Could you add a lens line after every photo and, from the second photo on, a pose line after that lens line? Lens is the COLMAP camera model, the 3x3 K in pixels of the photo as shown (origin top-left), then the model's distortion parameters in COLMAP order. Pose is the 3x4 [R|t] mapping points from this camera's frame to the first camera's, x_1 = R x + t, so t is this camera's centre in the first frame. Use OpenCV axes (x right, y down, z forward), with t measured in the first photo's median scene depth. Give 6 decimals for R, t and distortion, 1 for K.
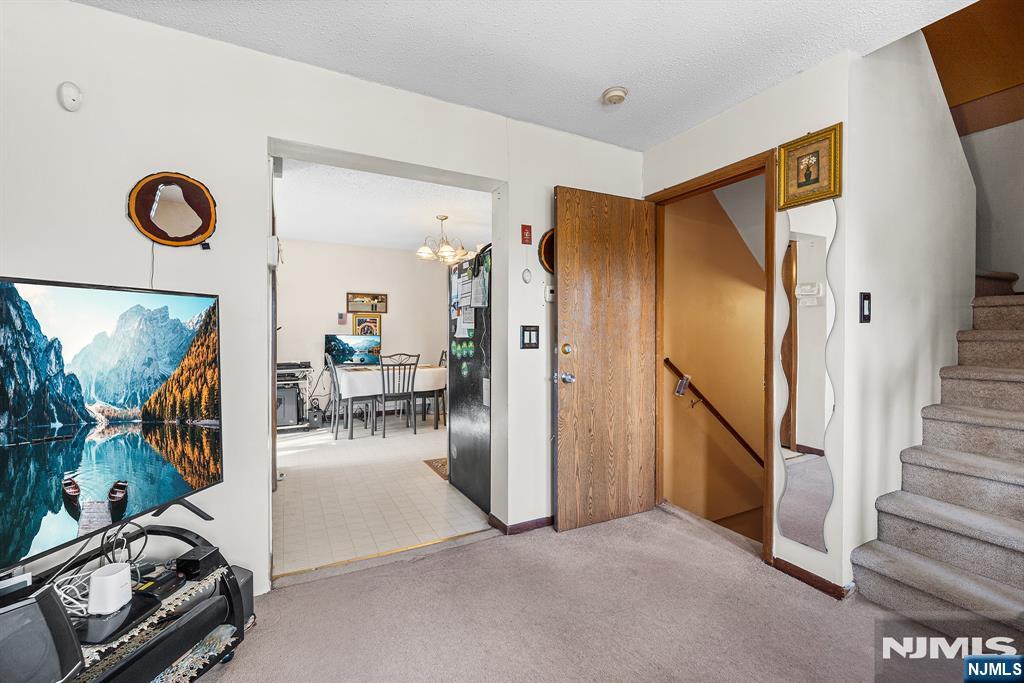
lens RADIAL K [[426.0, 0, 512.0], [0, 426.0, 324.3], [0, 0, 1]] dist [-0.000770, -0.000127]
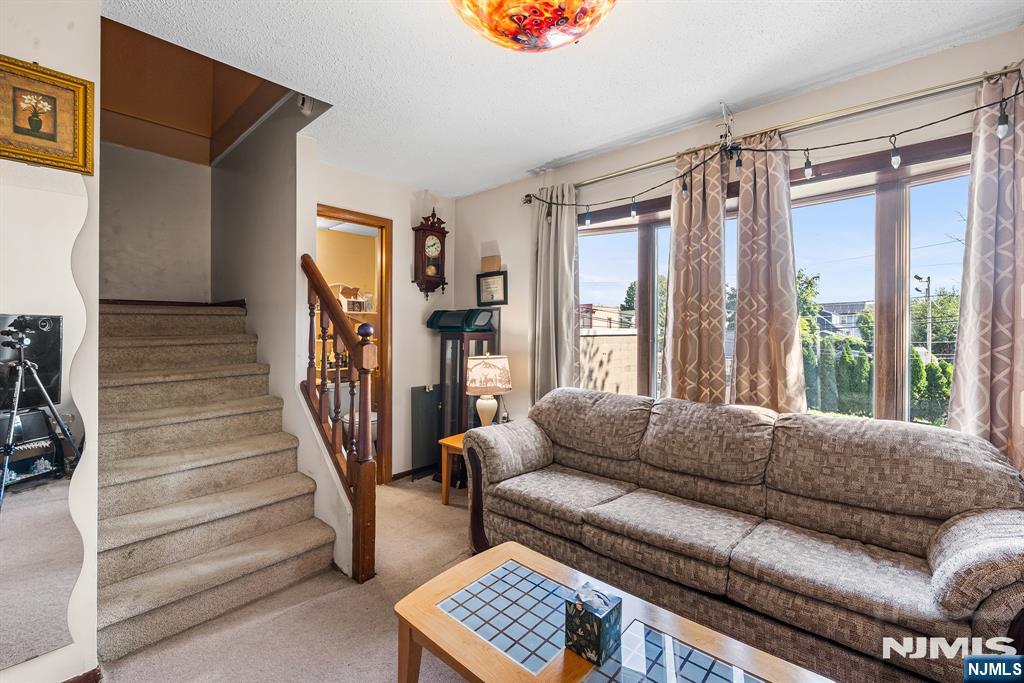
lens RADIAL K [[426.0, 0, 512.0], [0, 426.0, 324.3], [0, 0, 1]] dist [-0.000770, -0.000127]
pose [[-0.343536, 0.000298, 0.939139, -0.529606], [-0.003156, 0.999994, -0.001471, -0.059507], [-0.939134, -0.003469, -0.343533, 1.228848]]
